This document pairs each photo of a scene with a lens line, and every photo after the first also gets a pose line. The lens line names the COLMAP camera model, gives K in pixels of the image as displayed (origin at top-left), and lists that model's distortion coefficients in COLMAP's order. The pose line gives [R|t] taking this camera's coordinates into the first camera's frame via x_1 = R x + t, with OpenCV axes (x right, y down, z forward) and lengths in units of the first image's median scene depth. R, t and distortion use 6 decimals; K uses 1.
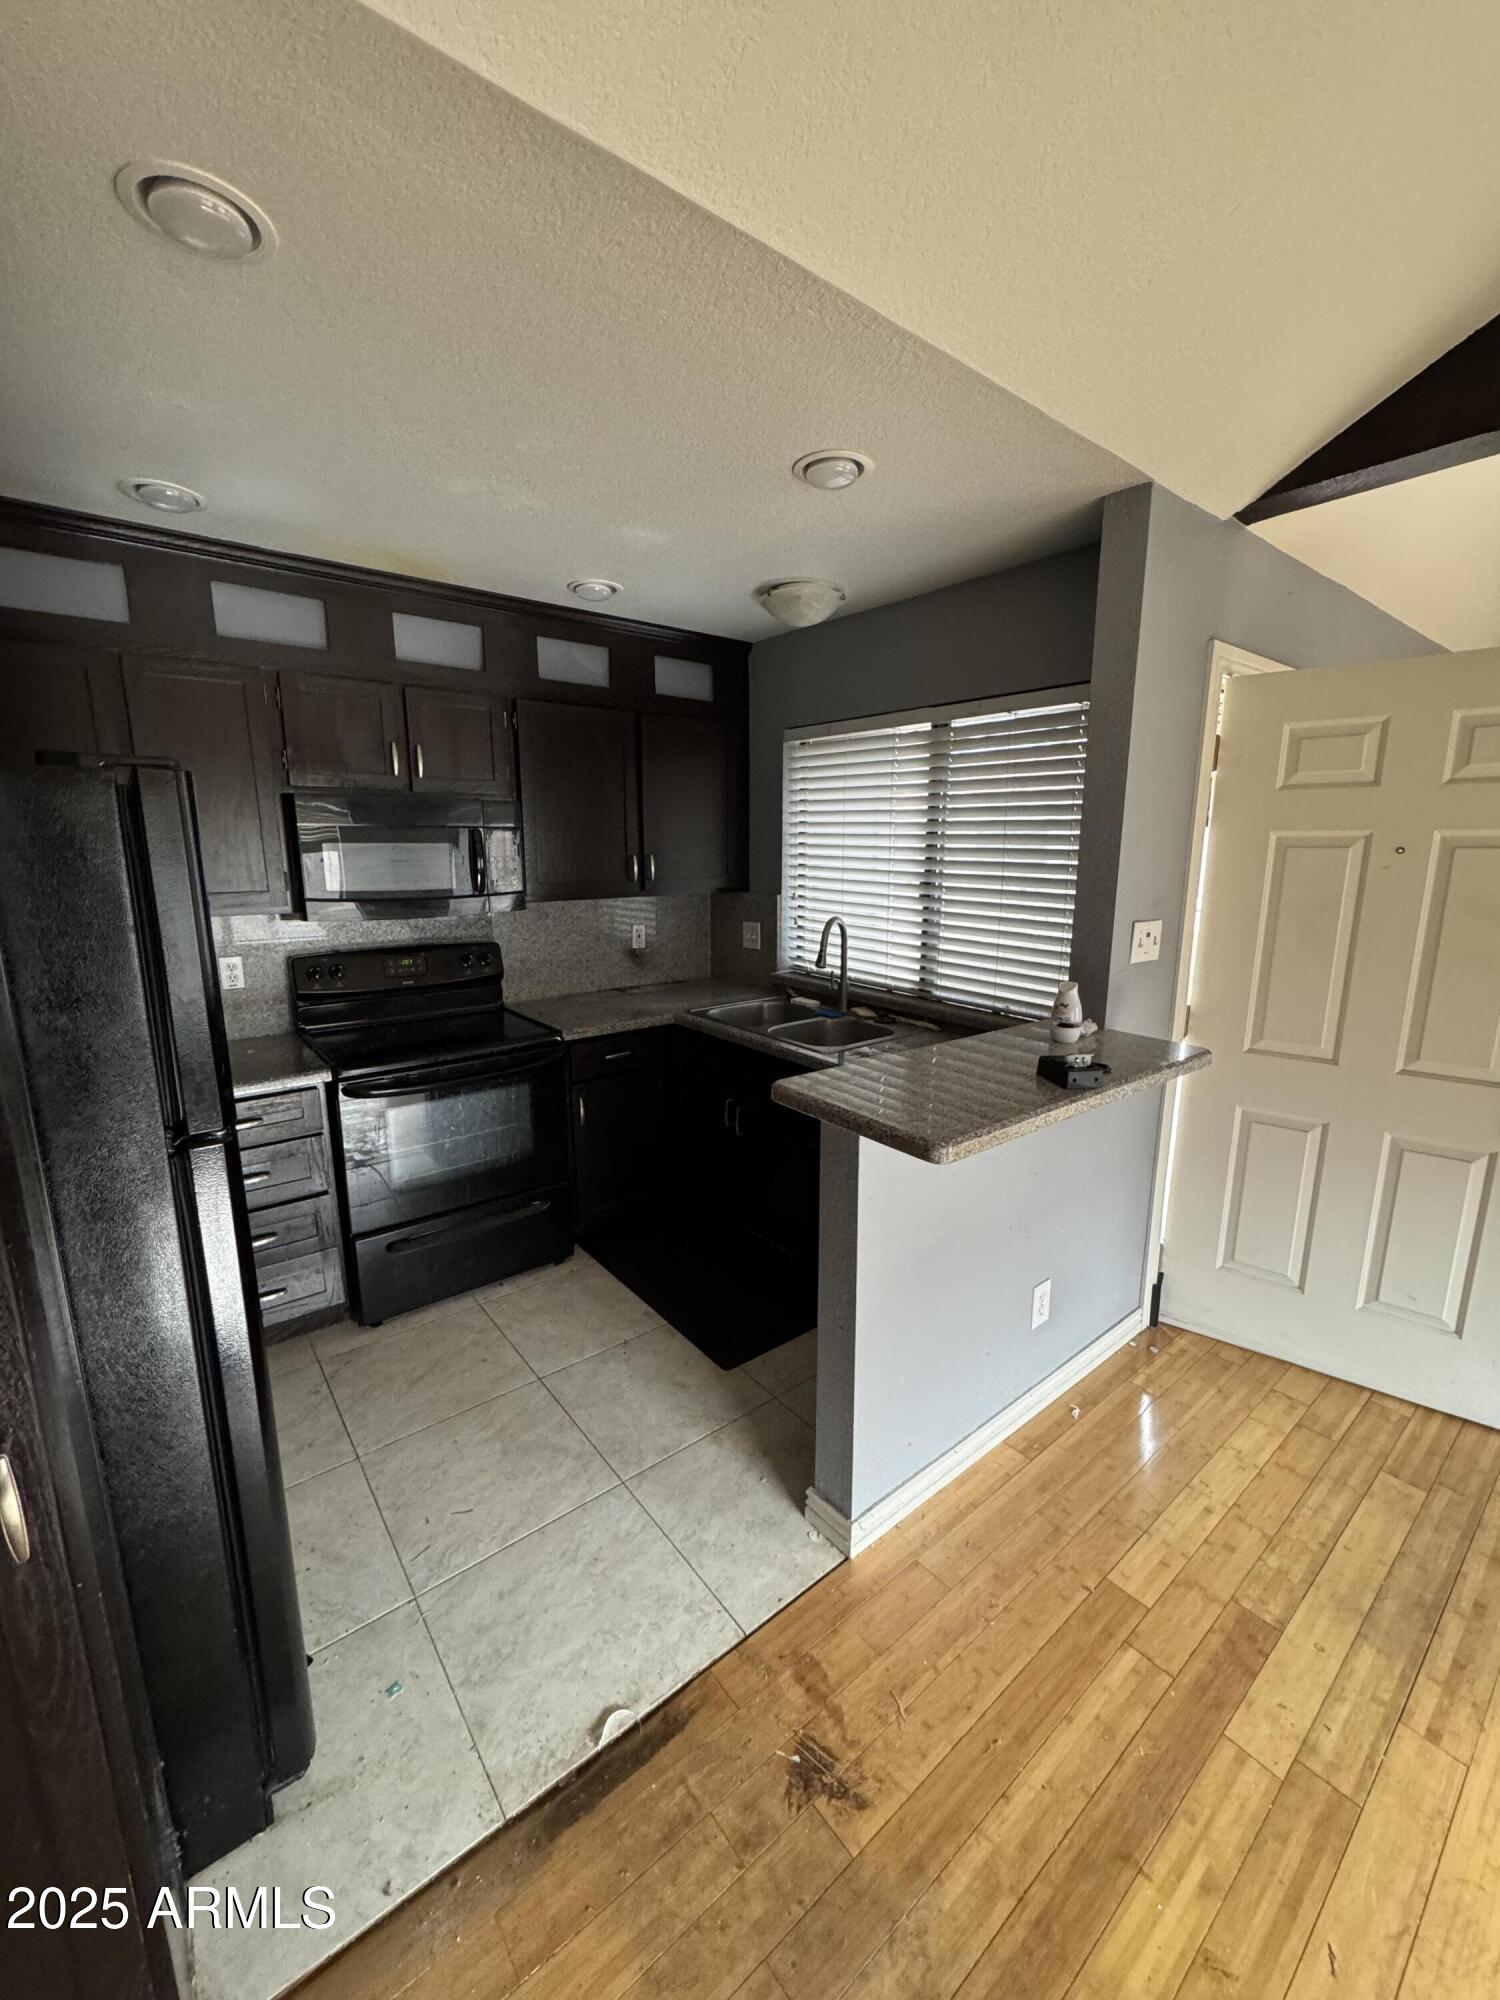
lens RADIAL K [[798.5, 0, 751.2], [0, 798.5, 995.9], [0, 0, 1]] dist [-0.007373, 0.000735]
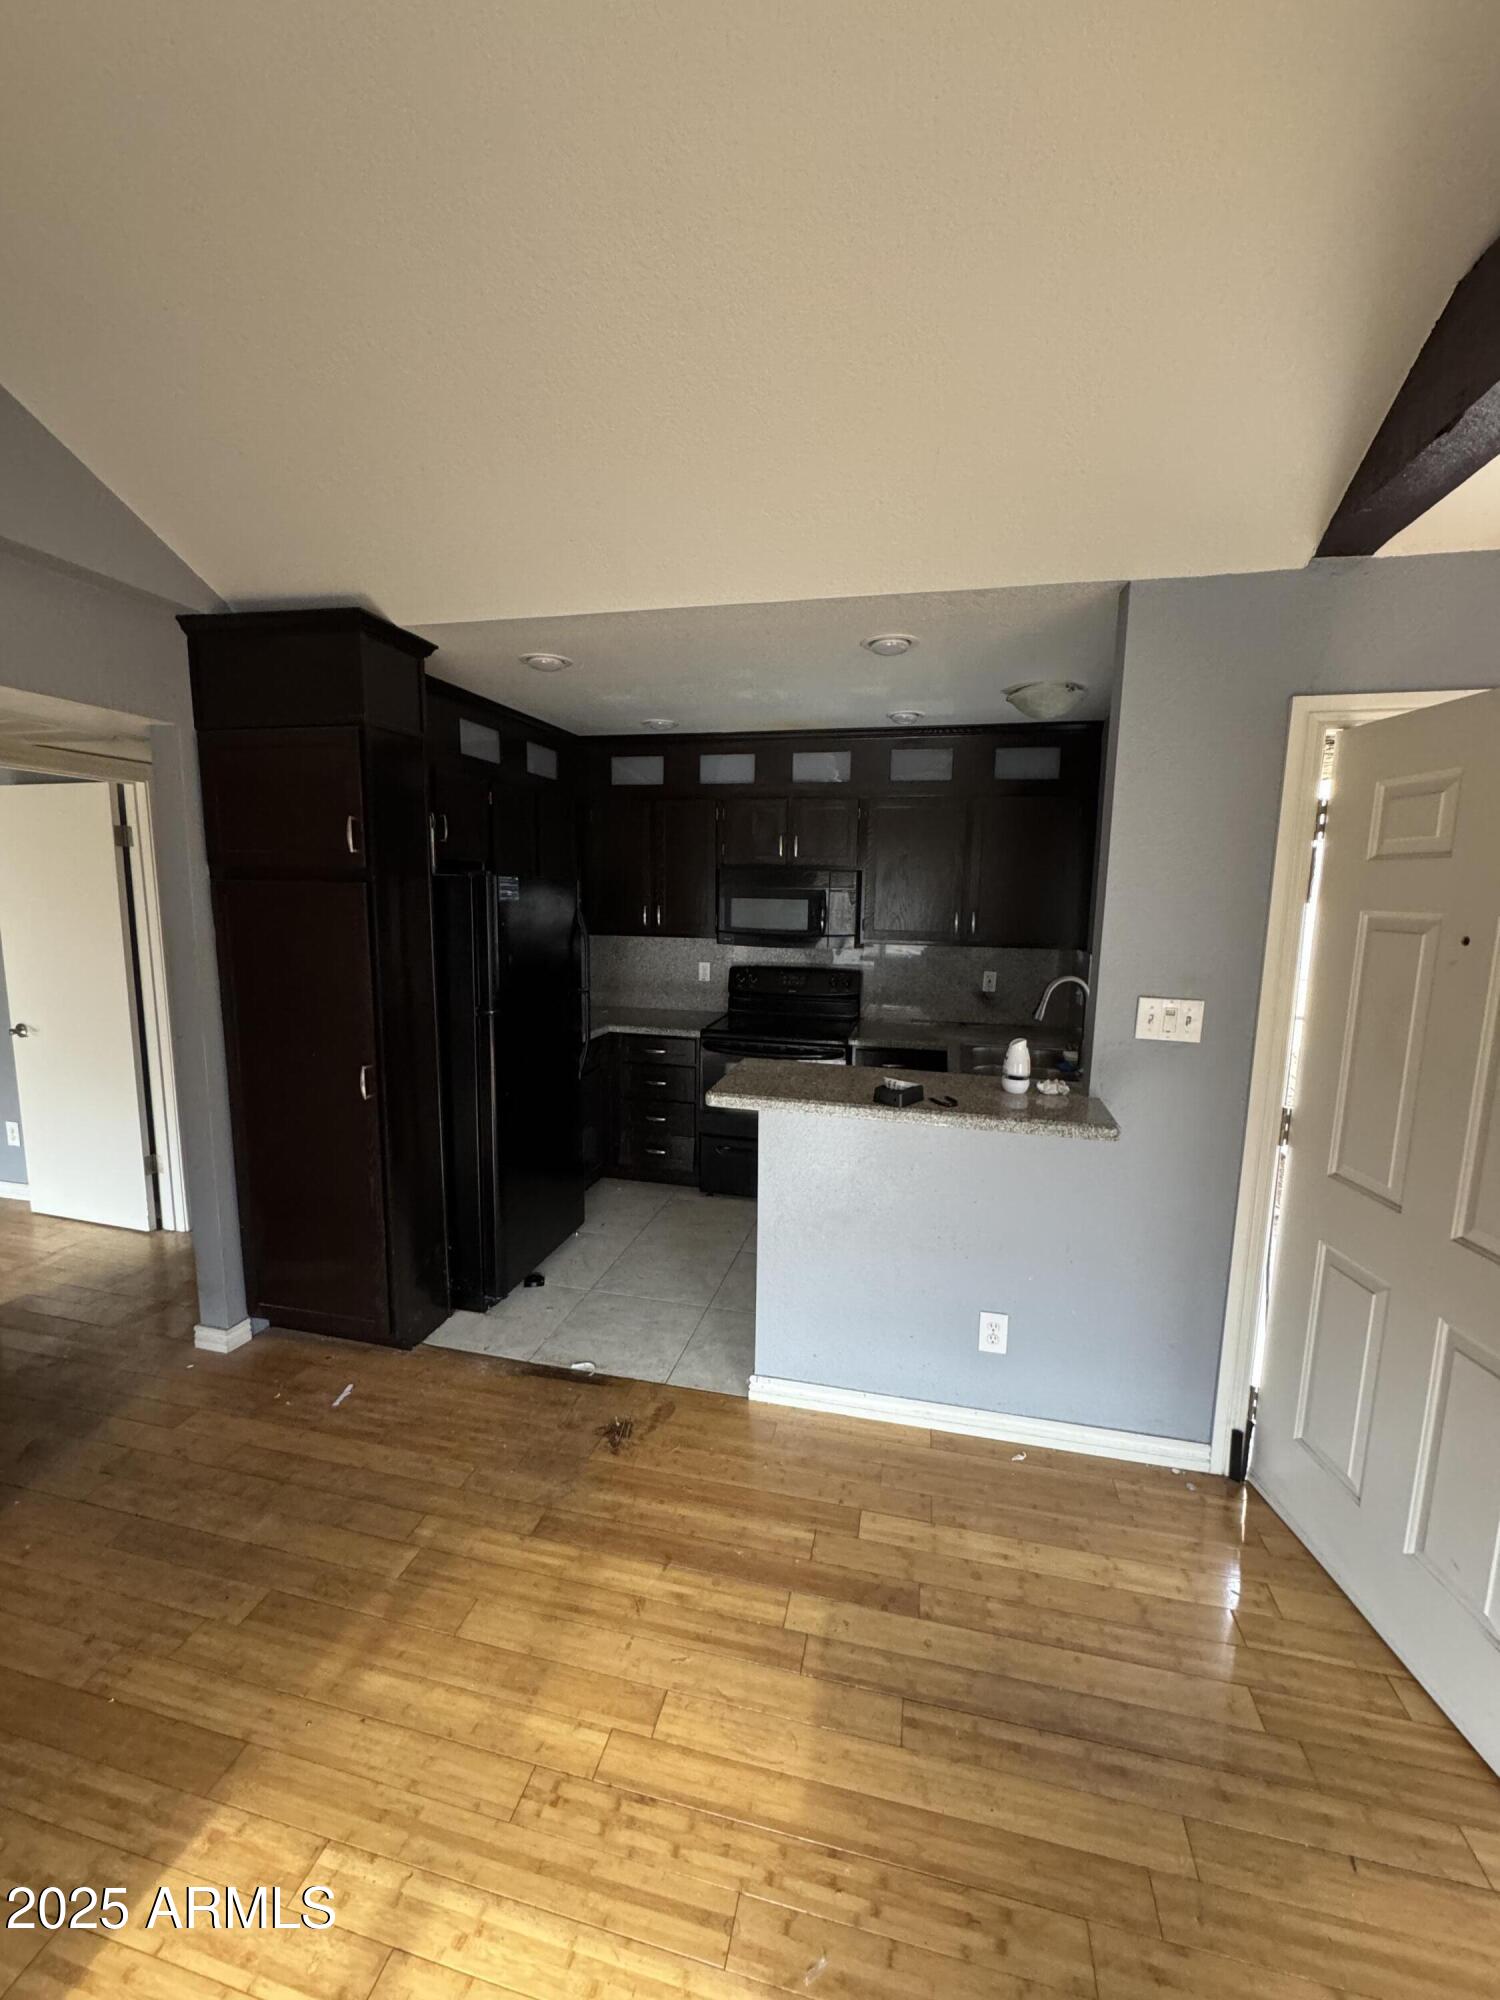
lens RADIAL K [[798.5, 0, 748.4], [0, 798.5, 997.4], [0, 0, 1]] dist [-0.007373, 0.000735]
pose [[0.615398, 0.119393, -0.779122, 1.182705], [-0.164150, 0.986202, 0.021471, -0.041412], [0.770935, 0.114679, 0.626505, 0.009896]]
